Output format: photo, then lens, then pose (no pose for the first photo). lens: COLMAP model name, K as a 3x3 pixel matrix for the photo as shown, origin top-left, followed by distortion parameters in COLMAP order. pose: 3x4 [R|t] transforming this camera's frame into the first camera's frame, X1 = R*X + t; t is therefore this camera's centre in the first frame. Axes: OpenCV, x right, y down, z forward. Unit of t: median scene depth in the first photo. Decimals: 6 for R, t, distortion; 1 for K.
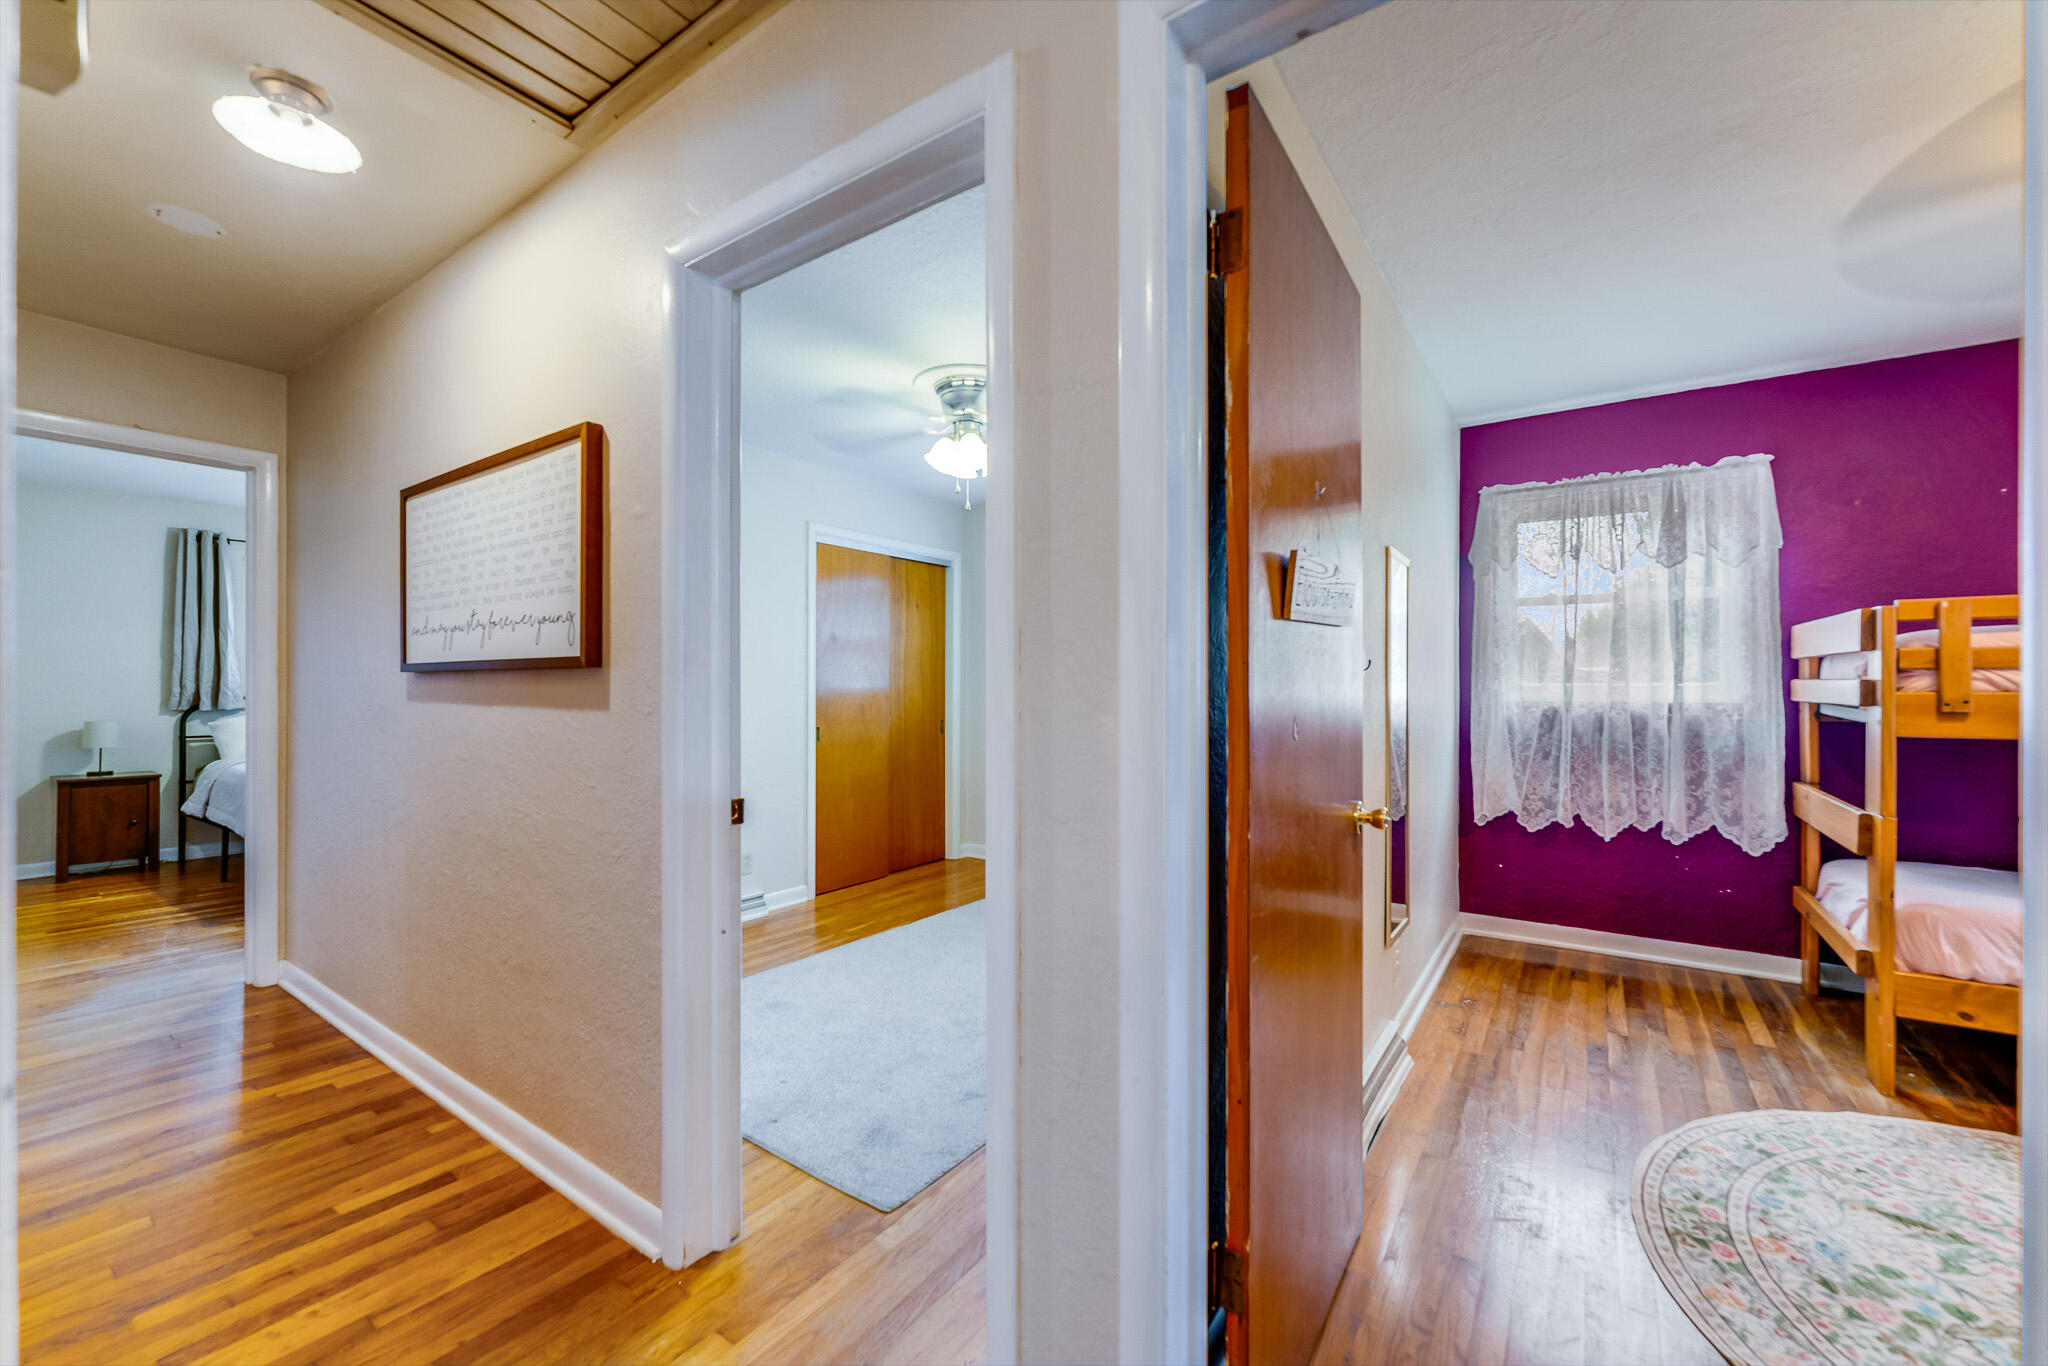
lens RADIAL K [[826.3, 0, 1020.0], [0, 826.3, 684.5], [0, 0, 1]] dist [0.000457, 0.000462]
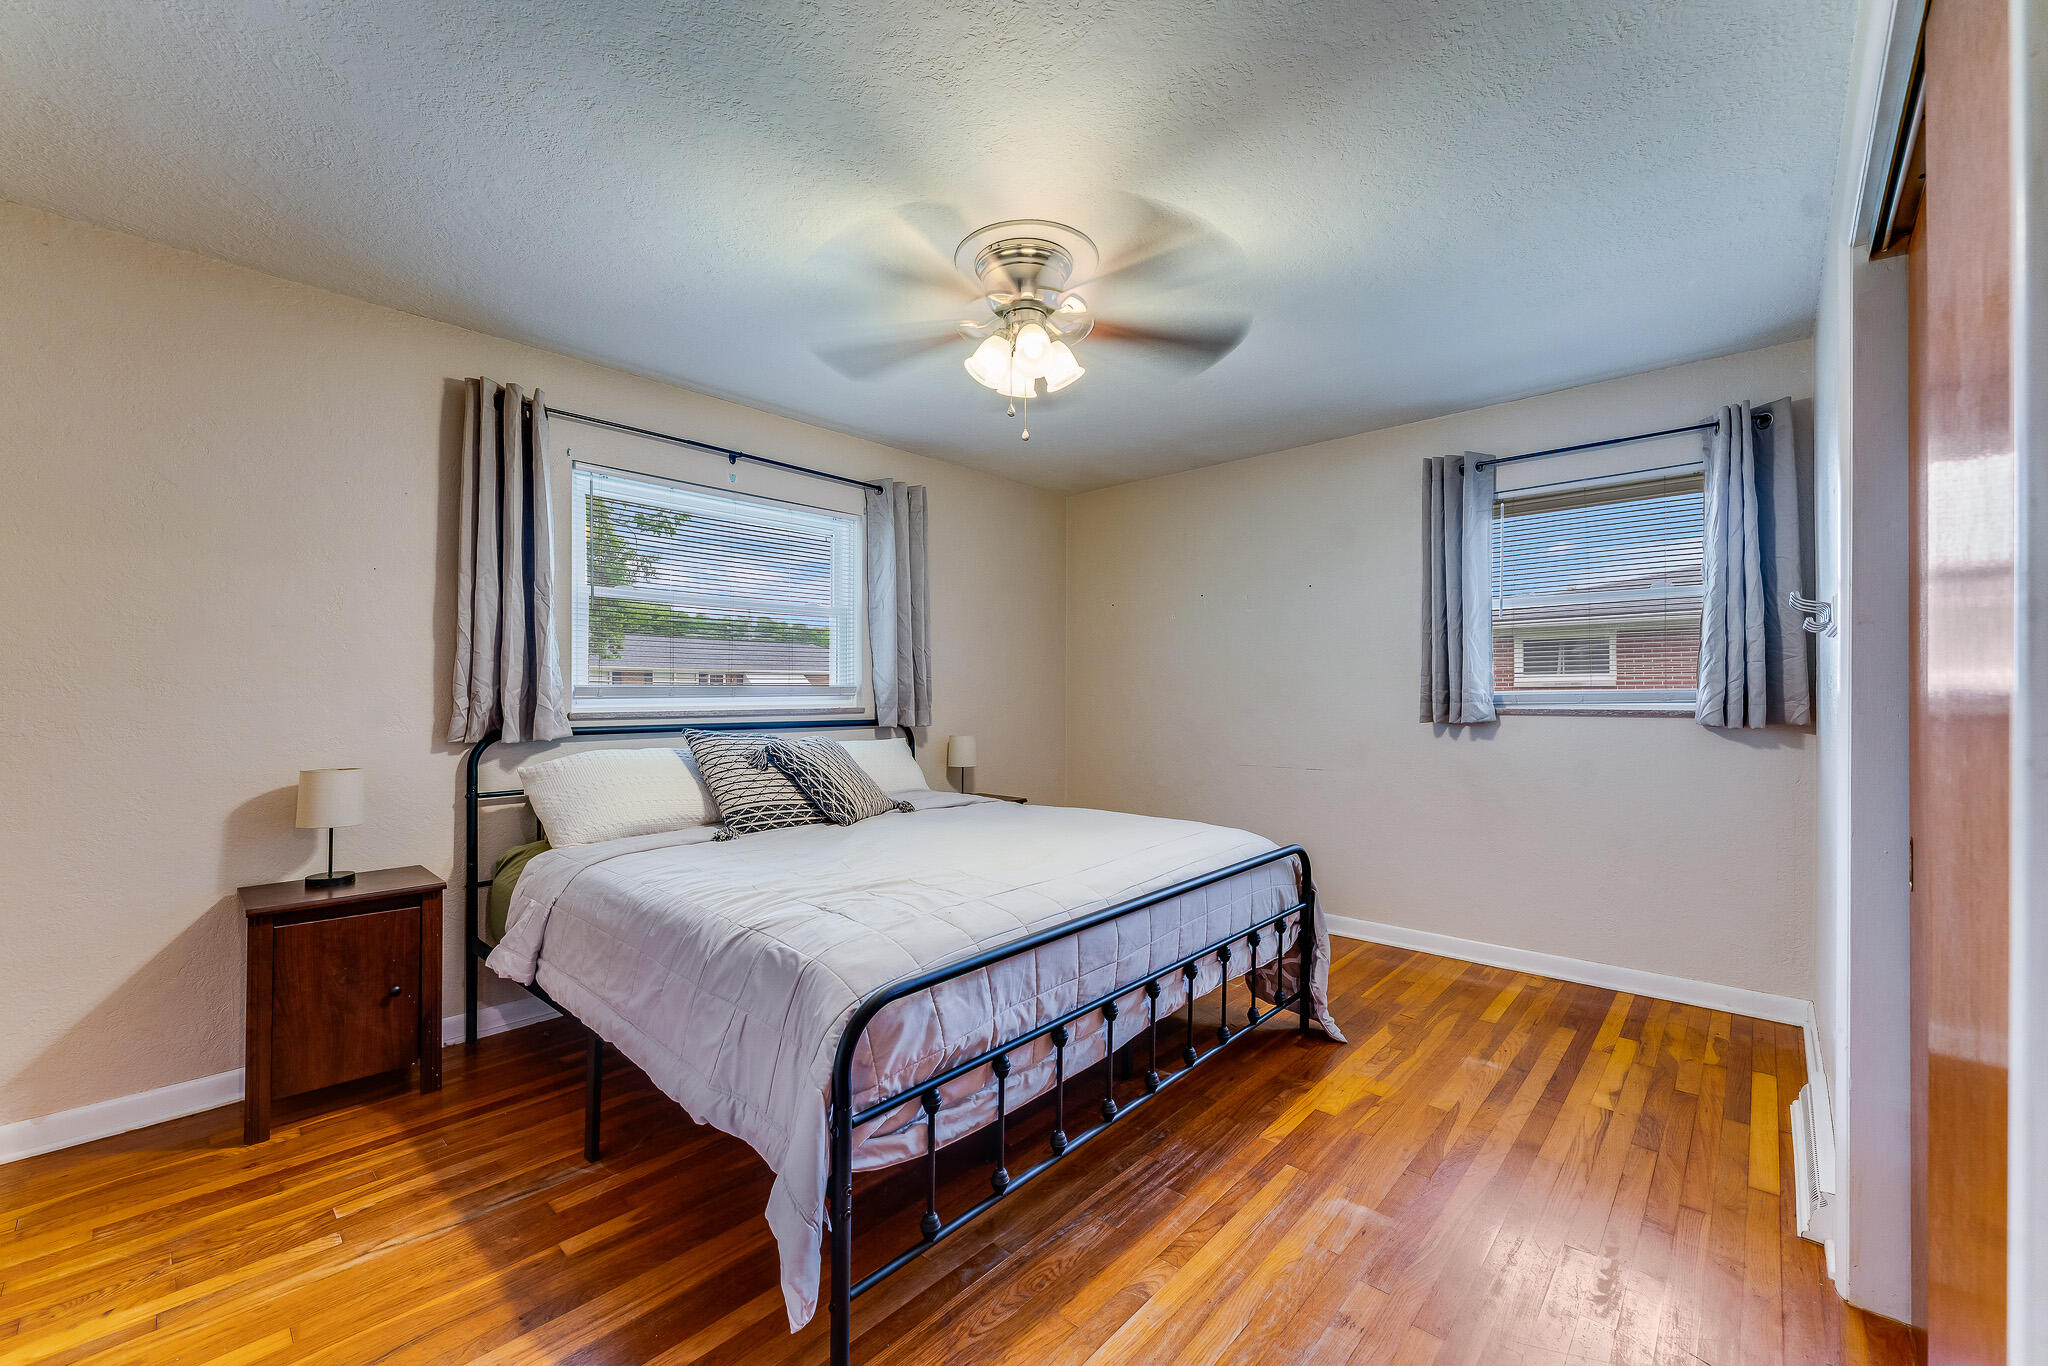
lens RADIAL K [[826.3, 0, 1032.4], [0, 826.3, 682.4], [0, 0, 1]] dist [0.000457, 0.000462]
pose [[0.993470, -0.000388, -0.114094, -0.348057], [0.000571, 0.999999, 0.001571, -0.003365], [0.114093, -0.001626, 0.993469, 0.304546]]
